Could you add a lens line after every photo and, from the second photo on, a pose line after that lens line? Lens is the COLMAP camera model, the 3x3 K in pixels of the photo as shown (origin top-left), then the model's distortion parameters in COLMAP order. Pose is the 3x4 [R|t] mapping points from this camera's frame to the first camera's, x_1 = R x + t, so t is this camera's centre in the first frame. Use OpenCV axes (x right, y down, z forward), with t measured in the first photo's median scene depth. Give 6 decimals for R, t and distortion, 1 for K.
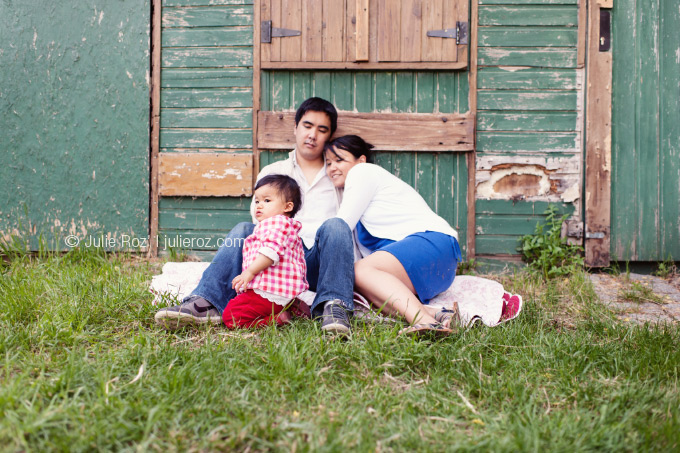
lens RADIAL K [[673.4, 0, 340.0], [0, 673.4, 226.5], [0, 0, 1]] dist [0.008985, 0.003837]
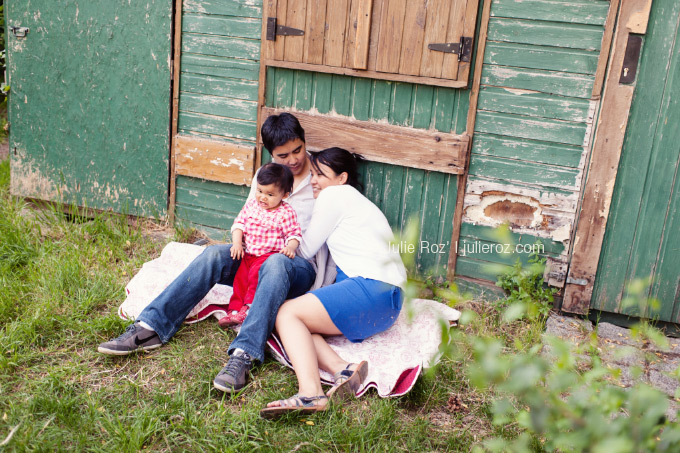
lens RADIAL K [[673.4, 0, 340.0], [0, 673.4, 226.5], [0, 0, 1]] dist [0.008985, 0.003837]
pose [[0.957181, 0.147998, -0.248800, 0.277114], [-0.083540, 0.964091, 0.252091, -0.266839], [0.277174, -0.220512, 0.935173, 0.035551]]
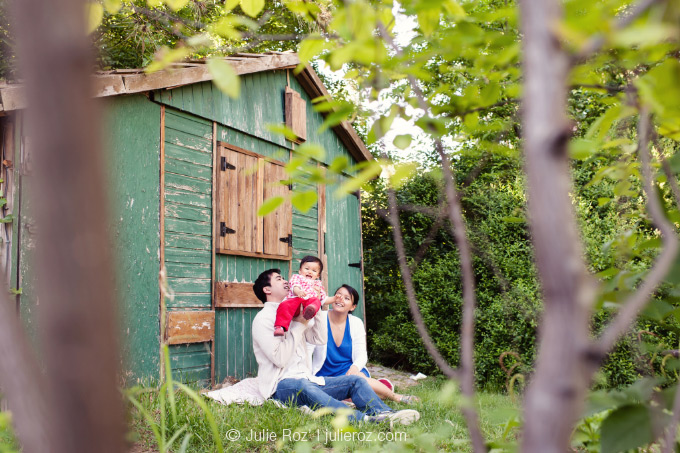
lens RADIAL K [[673.4, 0, 340.0], [0, 673.4, 226.5], [0, 0, 1]] dist [0.008985, 0.003837]
pose [[0.403148, 0.085622, 0.911121, -1.369273], [0.034697, 0.993467, -0.108713, -0.122651], [-0.914477, 0.075440, 0.397543, 0.166275]]
